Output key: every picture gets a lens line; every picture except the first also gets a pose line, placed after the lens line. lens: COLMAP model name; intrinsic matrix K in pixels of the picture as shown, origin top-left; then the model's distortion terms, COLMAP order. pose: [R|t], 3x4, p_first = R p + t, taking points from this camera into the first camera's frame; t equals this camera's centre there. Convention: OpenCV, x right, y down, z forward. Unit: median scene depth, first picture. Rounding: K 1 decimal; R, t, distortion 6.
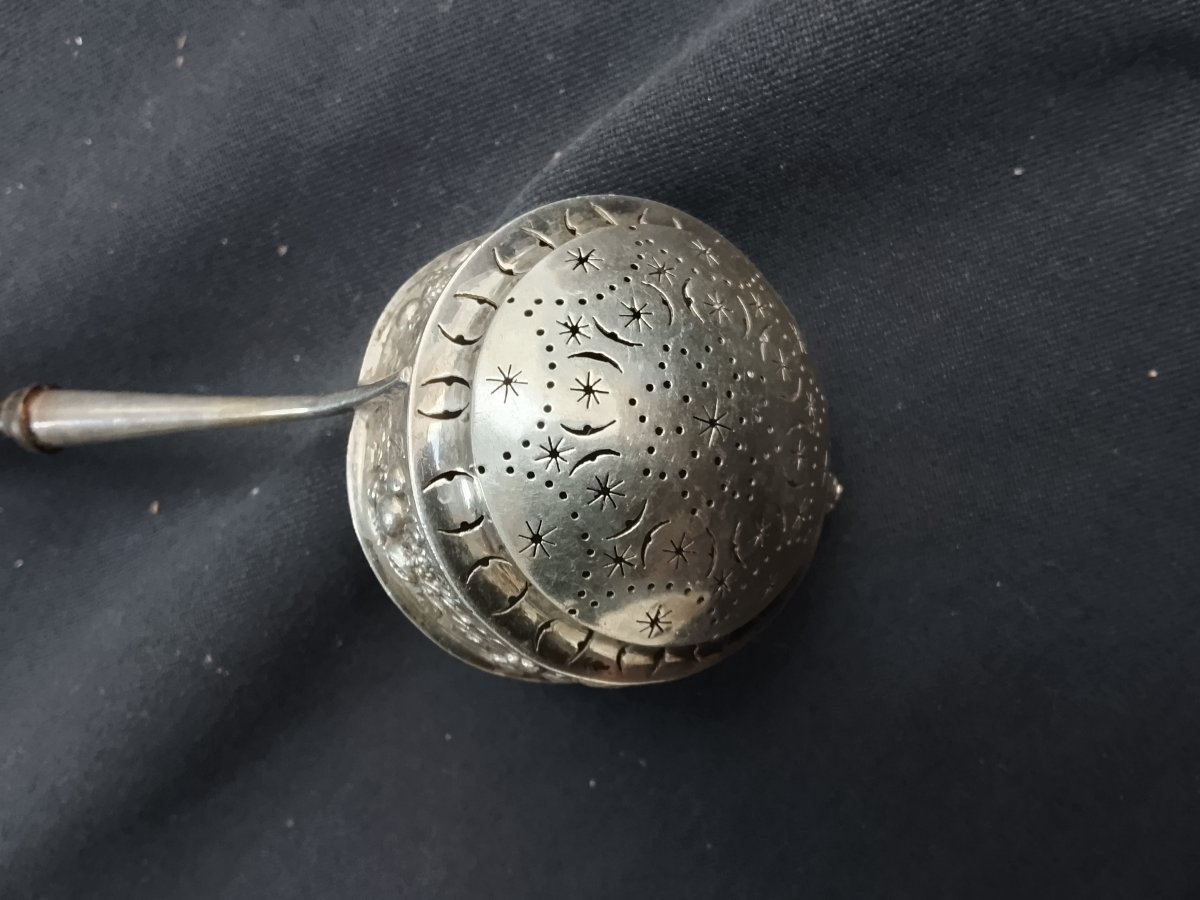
lens RADIAL K [[973.8, 0, 600.7], [0, 973.8, 456.5], [0, 0, 1]] dist [0.109840, -0.006676]
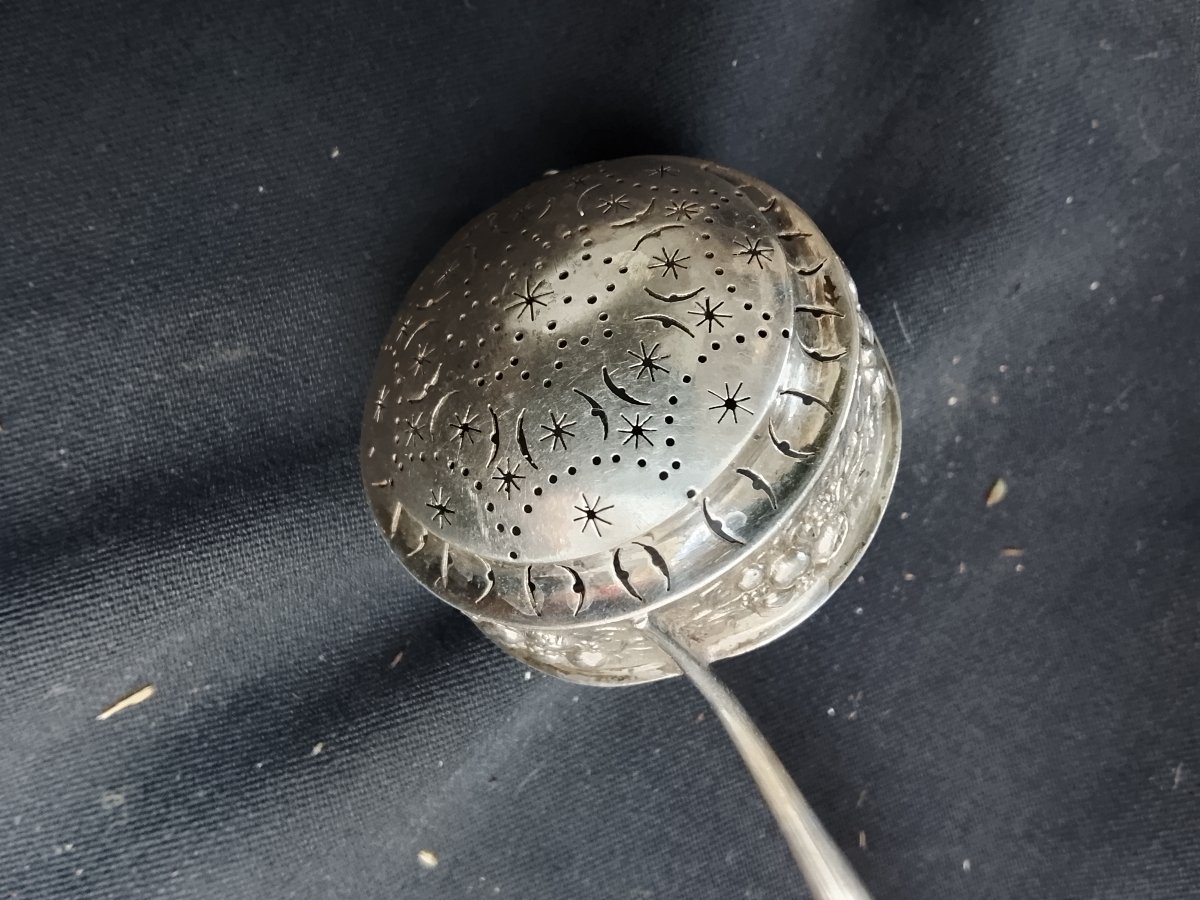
lens RADIAL K [[973.8, 0, 600.7], [0, 973.8, 456.5], [0, 0, 1]] dist [0.109840, -0.006676]
pose [[-0.466281, -0.882127, 0.066586, -0.107061], [0.880709, -0.469979, -0.058917, 0.009005], [0.083266, 0.031171, 0.996040, 0.094369]]
